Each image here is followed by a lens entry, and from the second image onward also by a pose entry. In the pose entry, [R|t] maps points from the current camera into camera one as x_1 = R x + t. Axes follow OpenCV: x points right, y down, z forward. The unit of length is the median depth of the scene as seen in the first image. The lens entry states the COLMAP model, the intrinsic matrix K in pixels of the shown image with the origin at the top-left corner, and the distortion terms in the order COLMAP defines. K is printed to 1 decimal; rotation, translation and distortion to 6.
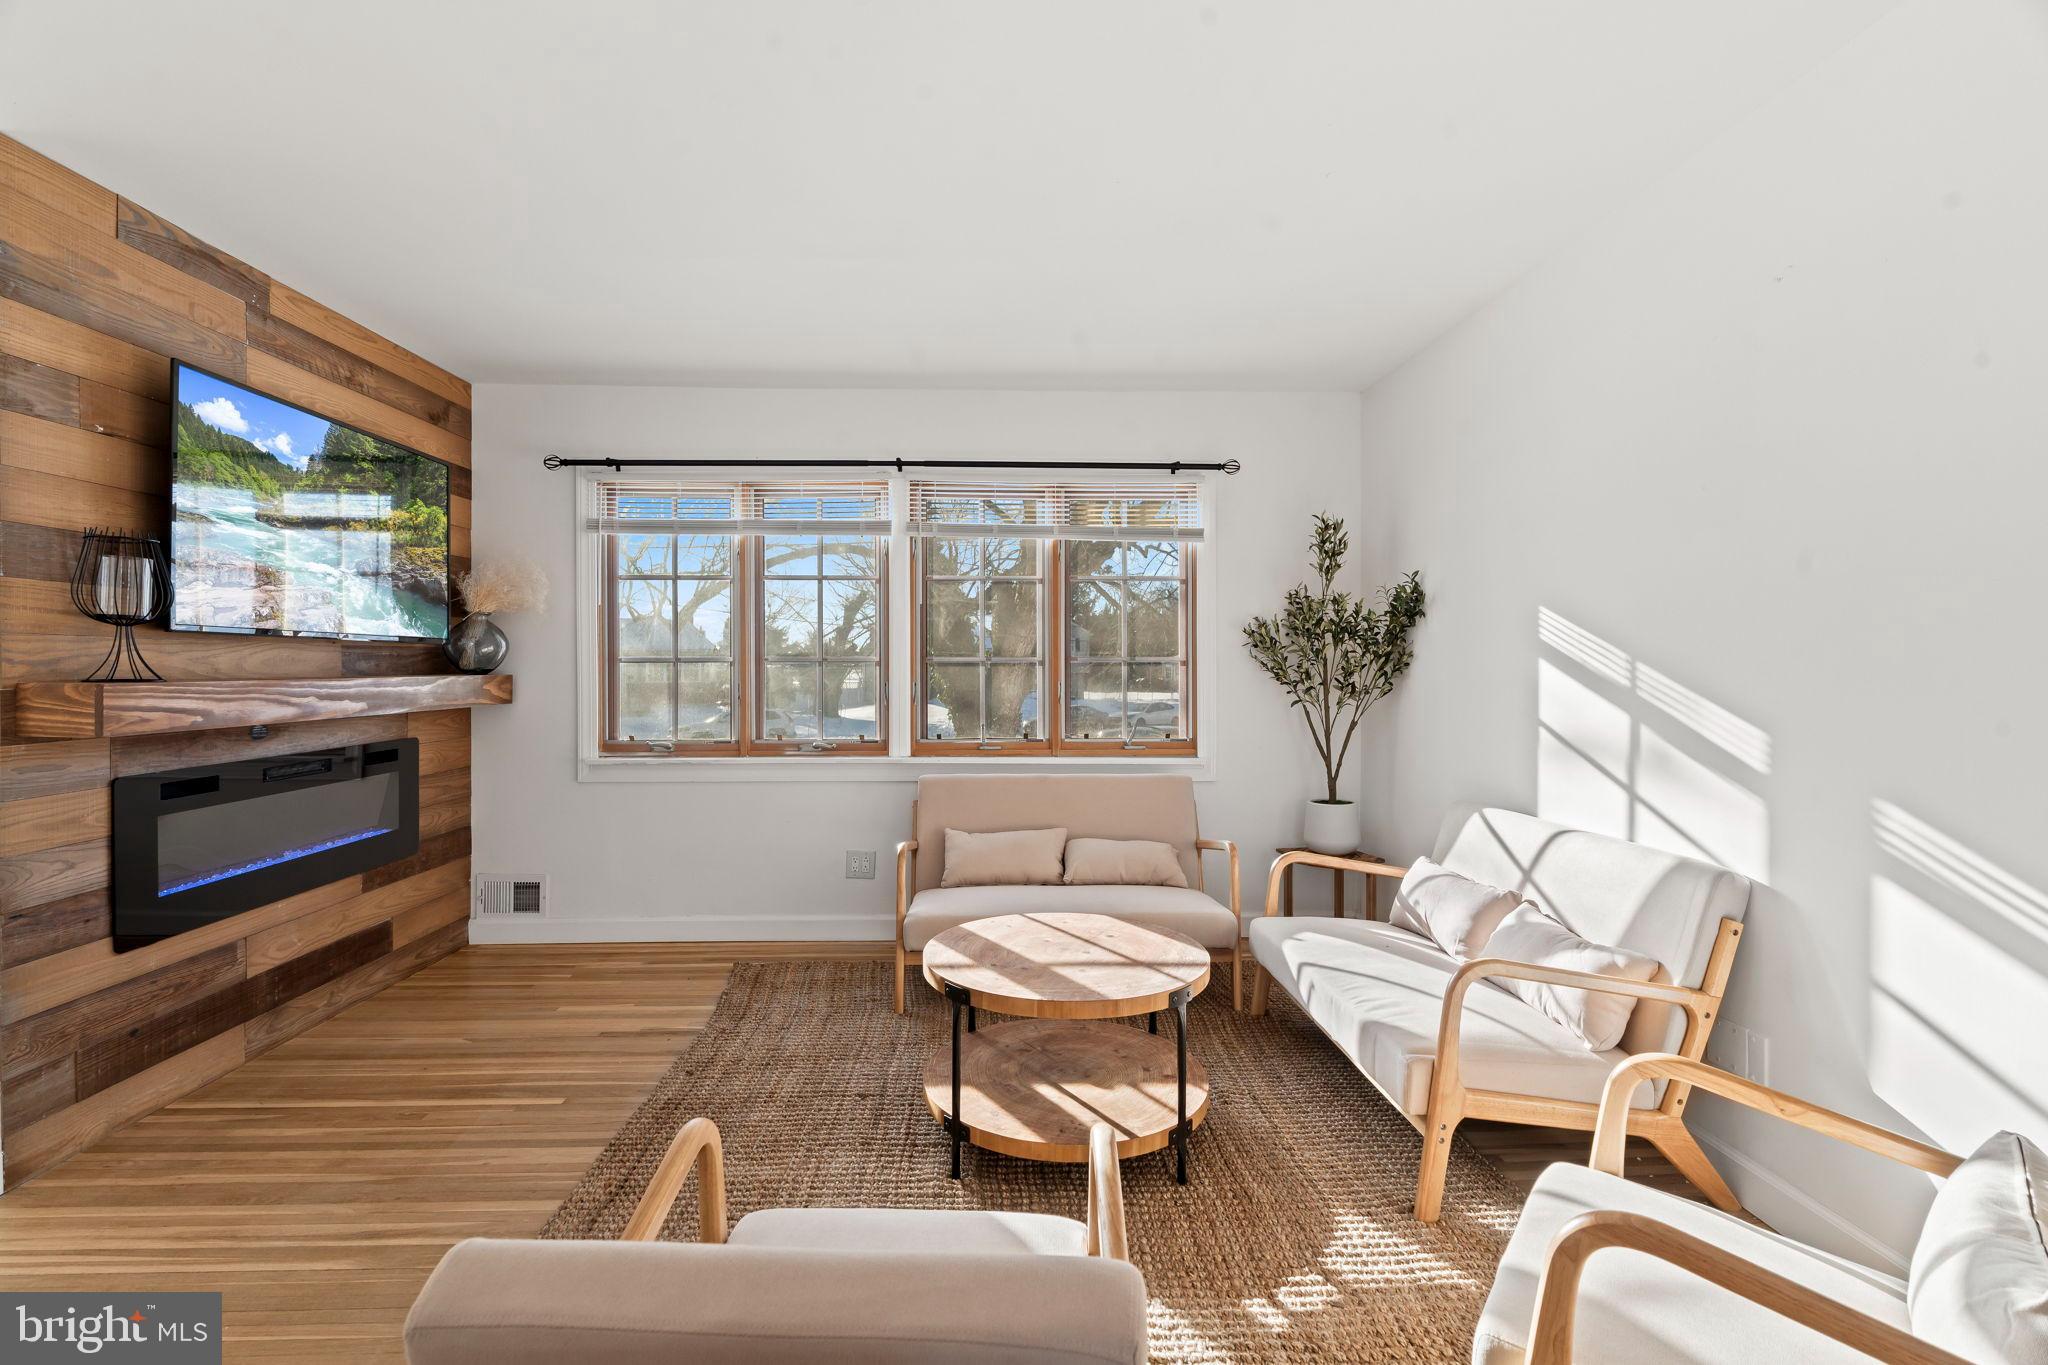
lens RADIAL K [[942.4, 0, 1023.4], [0, 942.4, 679.9], [0, 0, 1]] dist [-0.003883, 0.000318]
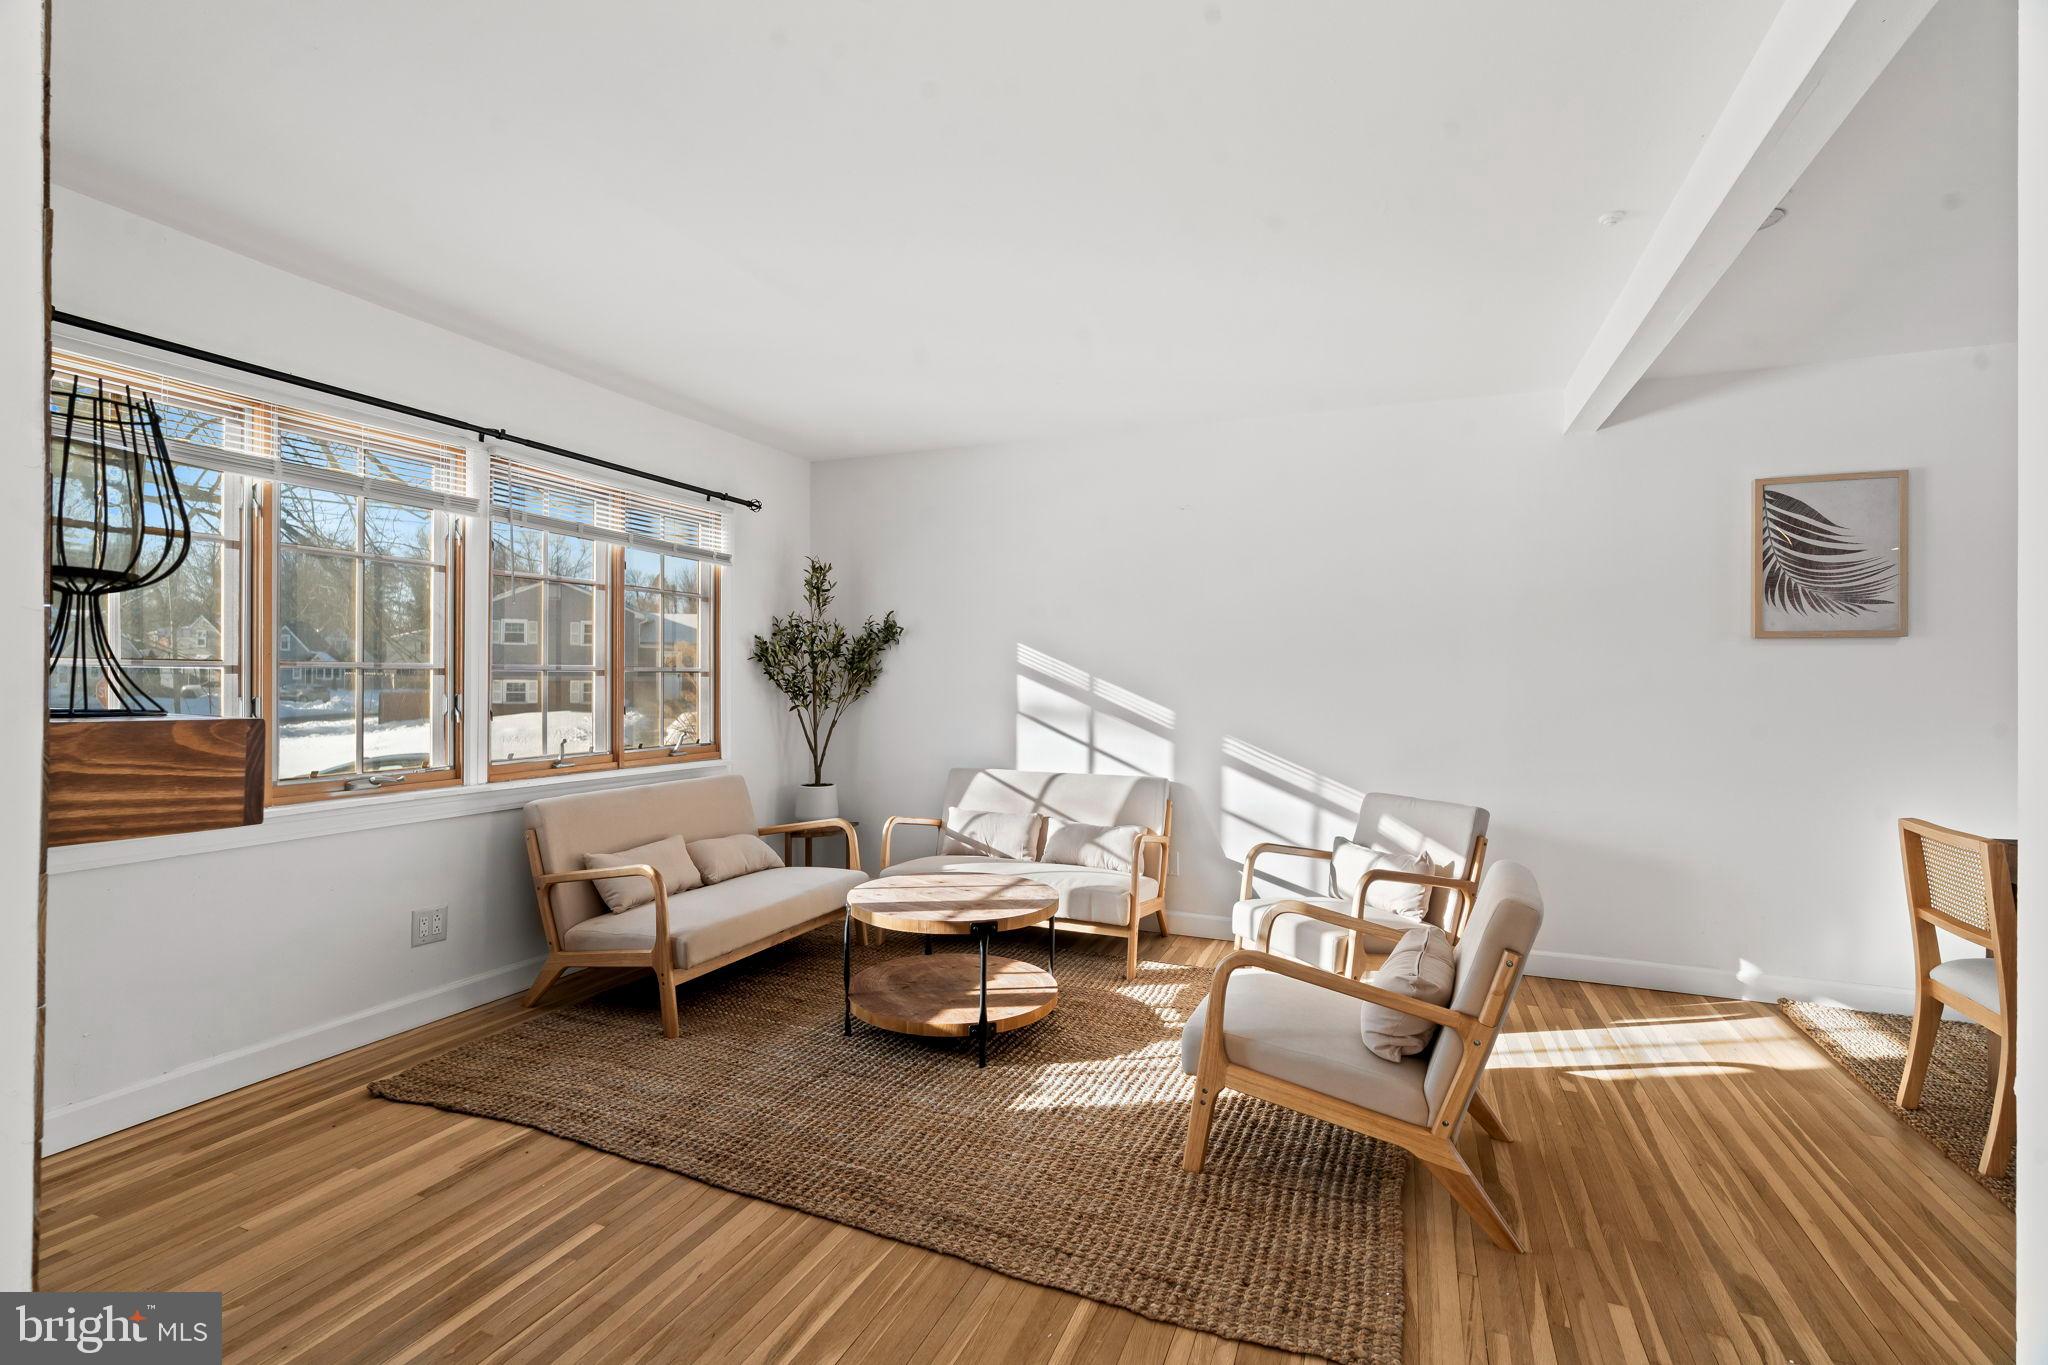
lens RADIAL K [[942.4, 0, 1023.4], [0, 942.4, 679.9], [0, 0, 1]] dist [-0.003883, 0.000318]
pose [[0.400865, 0.003003, 0.916132, -0.847399], [0.007110, 0.999954, -0.006389, -0.001744], [-0.916109, 0.009075, 0.400826, 0.279769]]
